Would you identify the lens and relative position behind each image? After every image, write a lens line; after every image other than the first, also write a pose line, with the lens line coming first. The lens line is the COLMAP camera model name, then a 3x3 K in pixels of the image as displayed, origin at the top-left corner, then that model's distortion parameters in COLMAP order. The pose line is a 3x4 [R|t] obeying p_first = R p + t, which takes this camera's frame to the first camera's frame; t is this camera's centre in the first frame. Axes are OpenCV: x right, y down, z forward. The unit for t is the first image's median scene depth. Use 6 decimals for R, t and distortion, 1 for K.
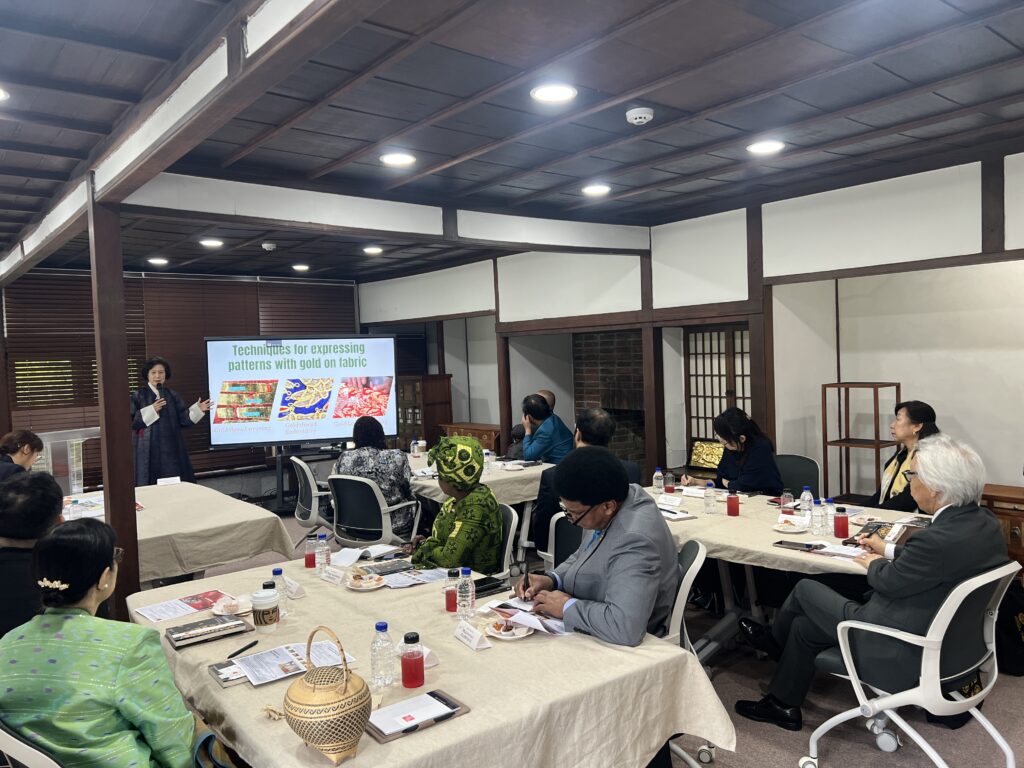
lens RADIAL K [[774.1, 0, 501.7], [0, 774.1, 385.4], [0, 0, 1]] dist [0.042276, -0.029351]
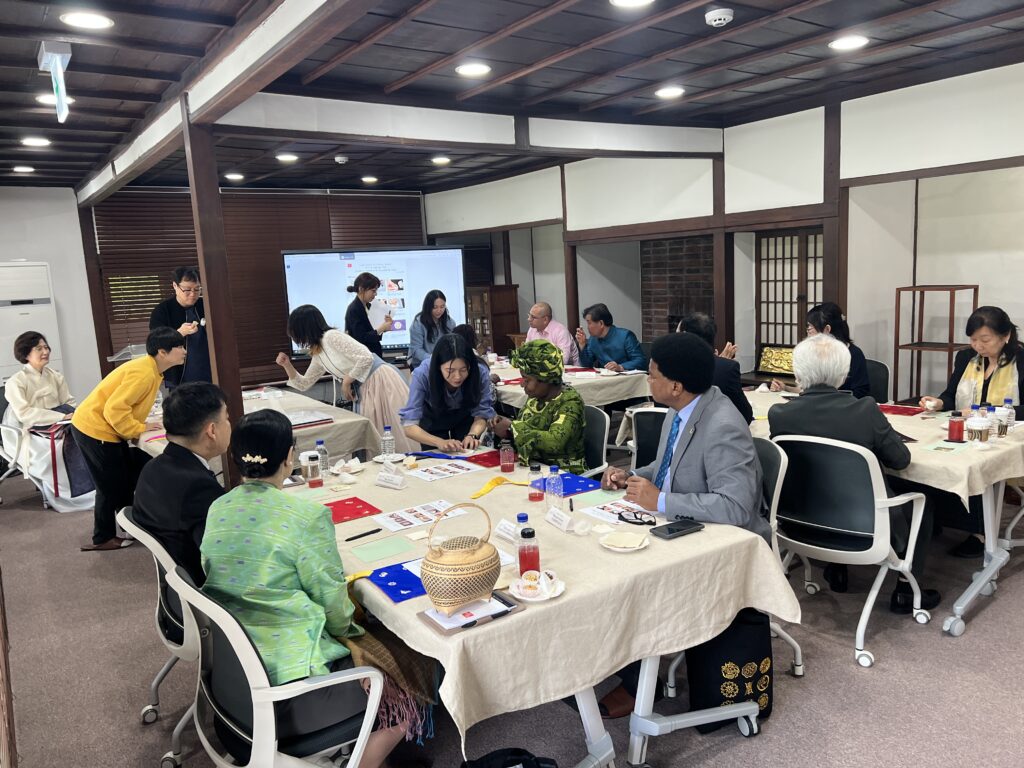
lens RADIAL K [[774.1, 0, 510.7], [0, 774.1, 385.9], [0, 0, 1]] dist [0.042276, -0.029351]
pose [[0.997723, -0.006147, -0.067159, -0.015590], [0.013944, 0.993122, 0.116250, 0.000007], [0.065983, -0.116921, 0.990947, -0.037979]]
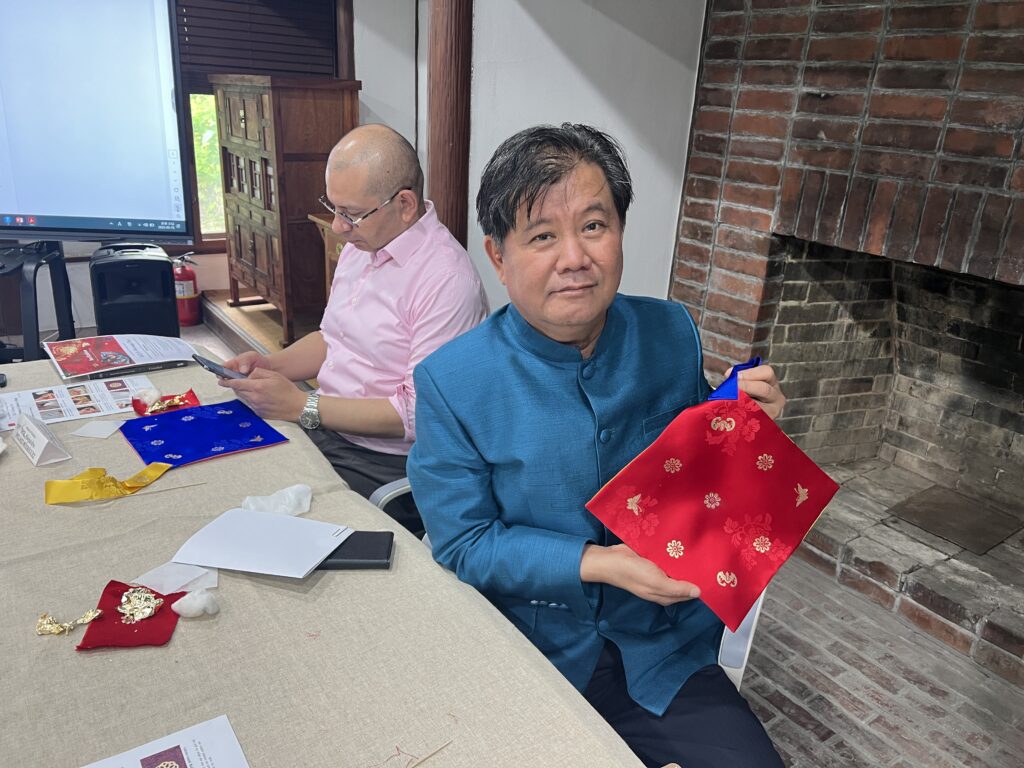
lens RADIAL K [[774.1, 0, 513.5], [0, 774.1, 387.2], [0, 0, 1]] dist [0.042276, -0.029351]
pose [[0.994047, 0.107673, -0.016670, 0.063465], [-0.097010, 0.944293, 0.314482, 0.000930], [0.049603, -0.310993, 0.949117, 1.121574]]
